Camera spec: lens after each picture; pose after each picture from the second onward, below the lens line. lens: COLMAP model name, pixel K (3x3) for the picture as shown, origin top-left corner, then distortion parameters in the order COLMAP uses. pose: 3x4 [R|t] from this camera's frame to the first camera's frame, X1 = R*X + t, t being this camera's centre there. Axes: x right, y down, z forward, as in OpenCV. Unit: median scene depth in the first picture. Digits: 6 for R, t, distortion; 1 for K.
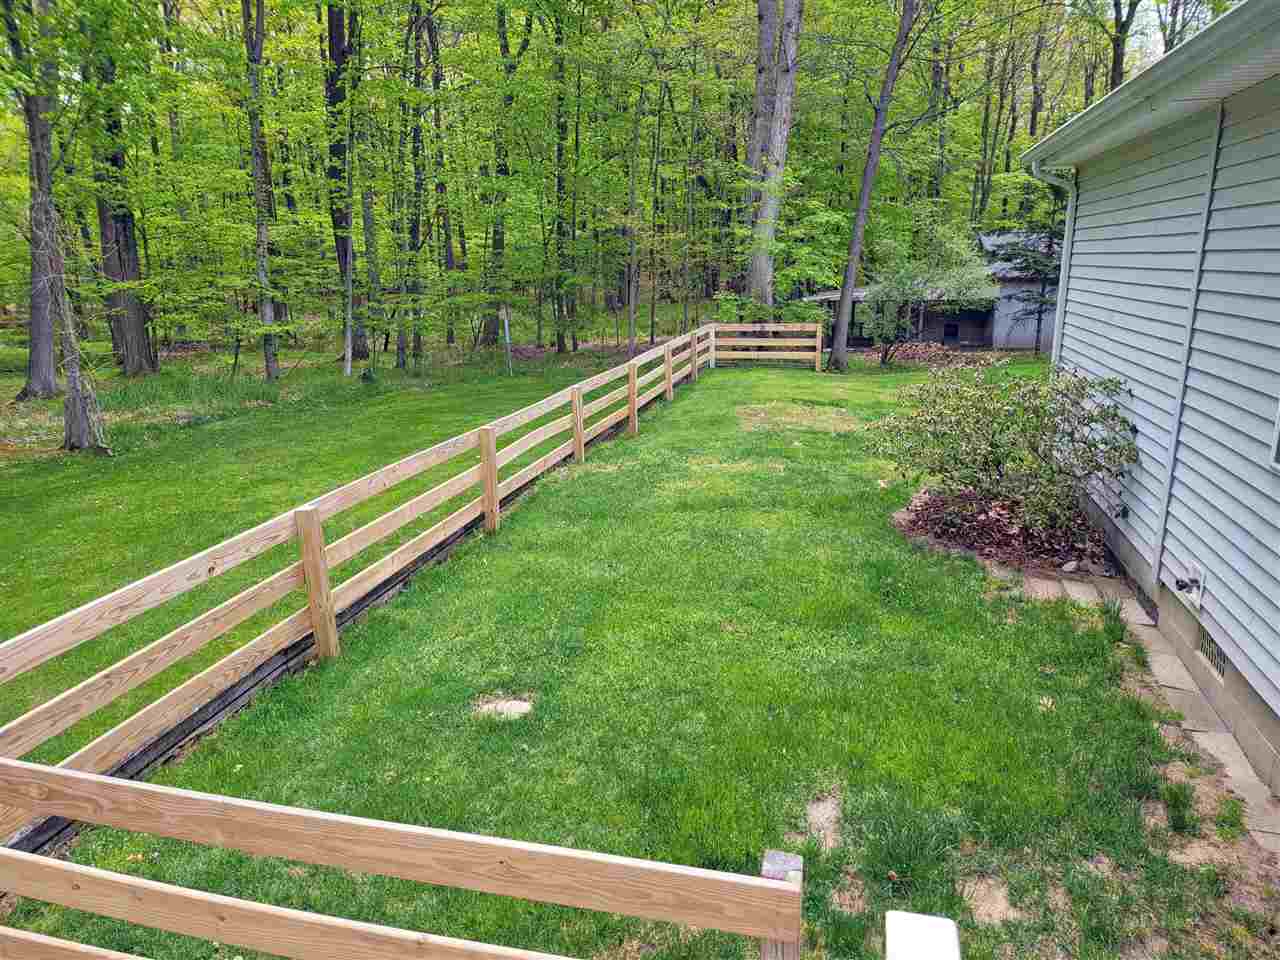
lens RADIAL K [[894.6, 0, 640.2], [0, 894.6, 473.1], [0, 0, 1]] dist [0.081143, -0.100832]
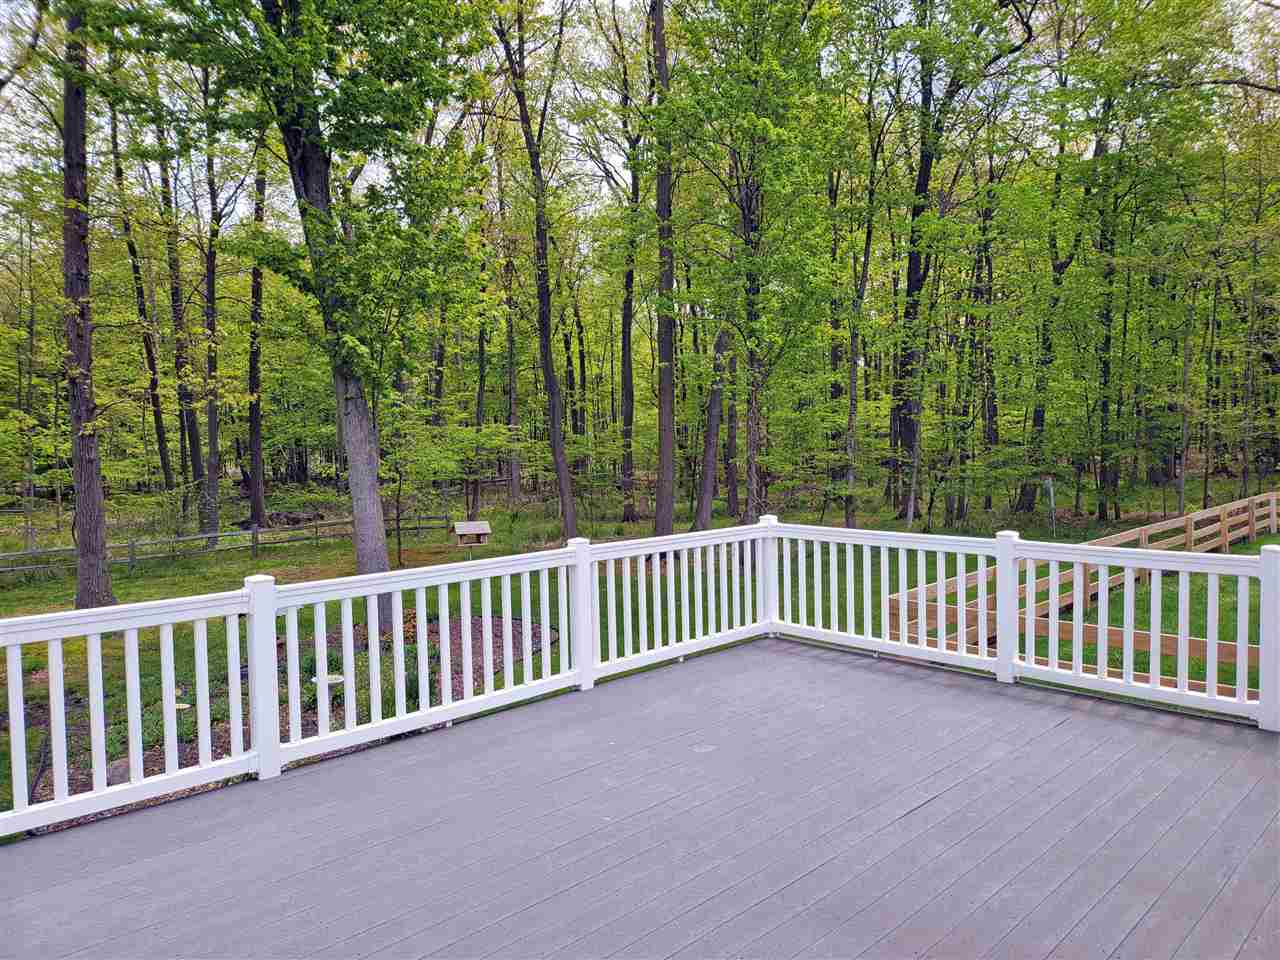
lens RADIAL K [[894.6, 0, 640.2], [0, 894.6, 473.1], [0, 0, 1]] dist [0.081143, -0.100832]
pose [[0.857386, 0.010744, -0.514562, -0.005559], [-0.110292, 0.980392, -0.163302, 0.045564], [0.502718, 0.196765, 0.841759, -0.184702]]
